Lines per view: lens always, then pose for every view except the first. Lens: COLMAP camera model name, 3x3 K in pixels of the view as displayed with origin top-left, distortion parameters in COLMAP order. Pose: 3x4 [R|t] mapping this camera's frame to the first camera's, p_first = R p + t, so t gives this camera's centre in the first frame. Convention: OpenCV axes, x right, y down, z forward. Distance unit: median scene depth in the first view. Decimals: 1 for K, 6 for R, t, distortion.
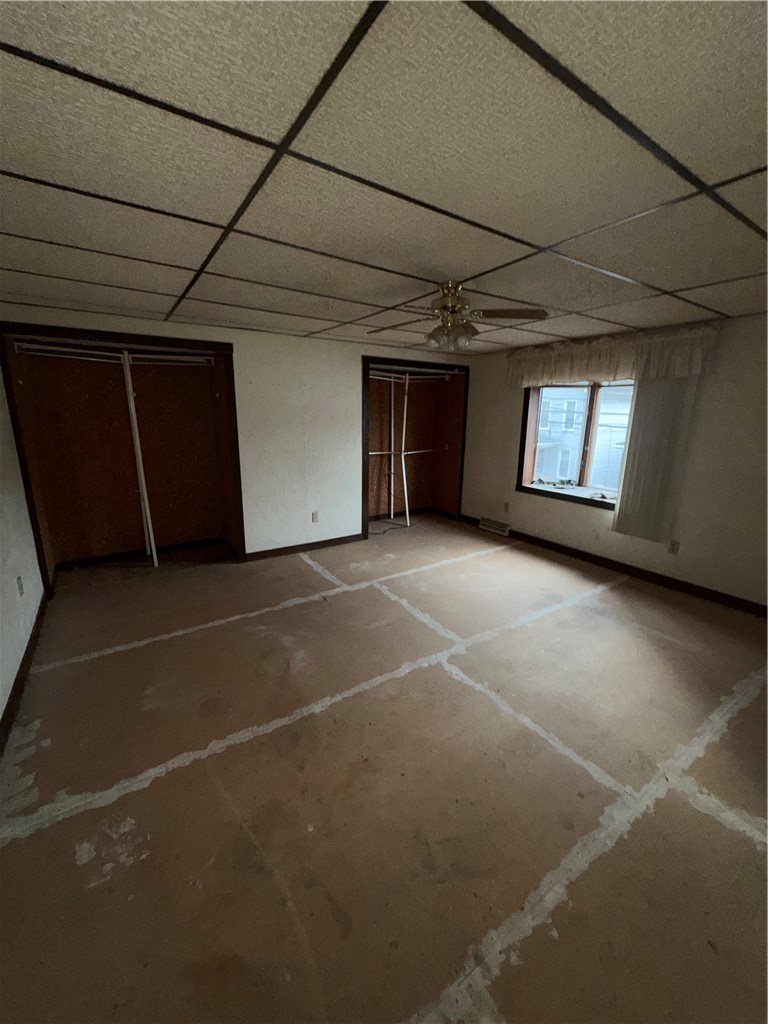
lens RADIAL K [[408.2, 0, 384.5], [0, 408.2, 511.7], [0, 0, 1]] dist [-0.001875, 0.000708]
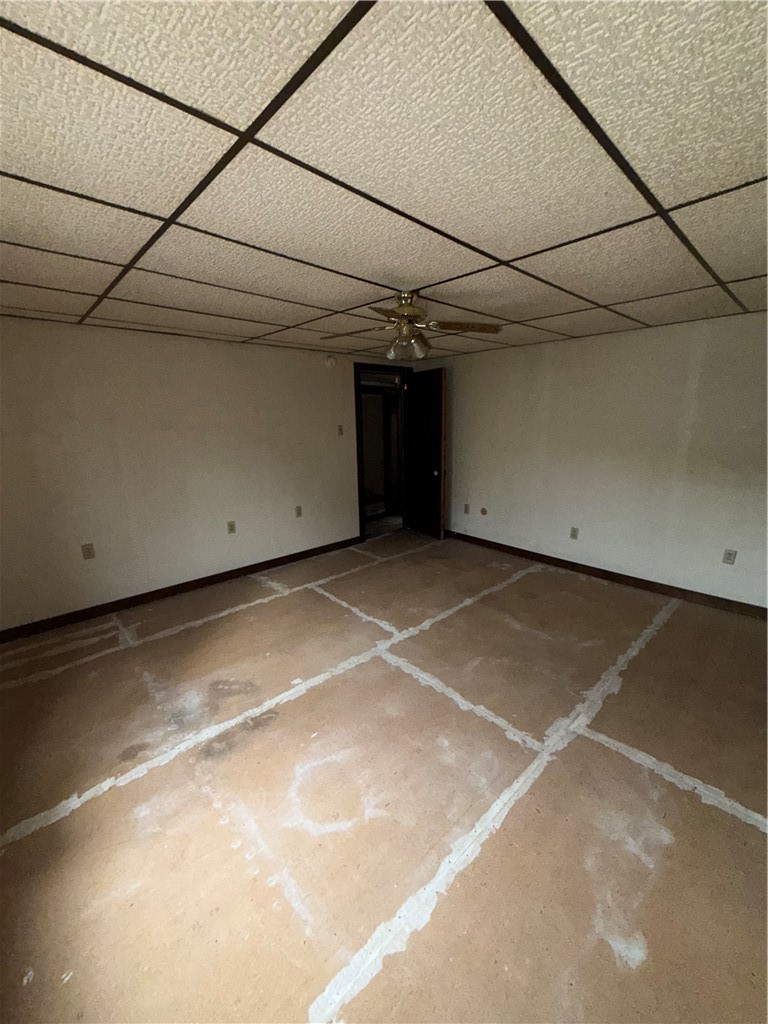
lens RADIAL K [[408.2, 0, 384.0], [0, 408.2, 511.7], [0, 0, 1]] dist [-0.001875, 0.000708]
pose [[-0.985912, 0.043793, -0.161427, 0.316034], [-0.033429, 0.894055, 0.446708, -0.415963], [0.163887, 0.445811, -0.879996, 1.667468]]
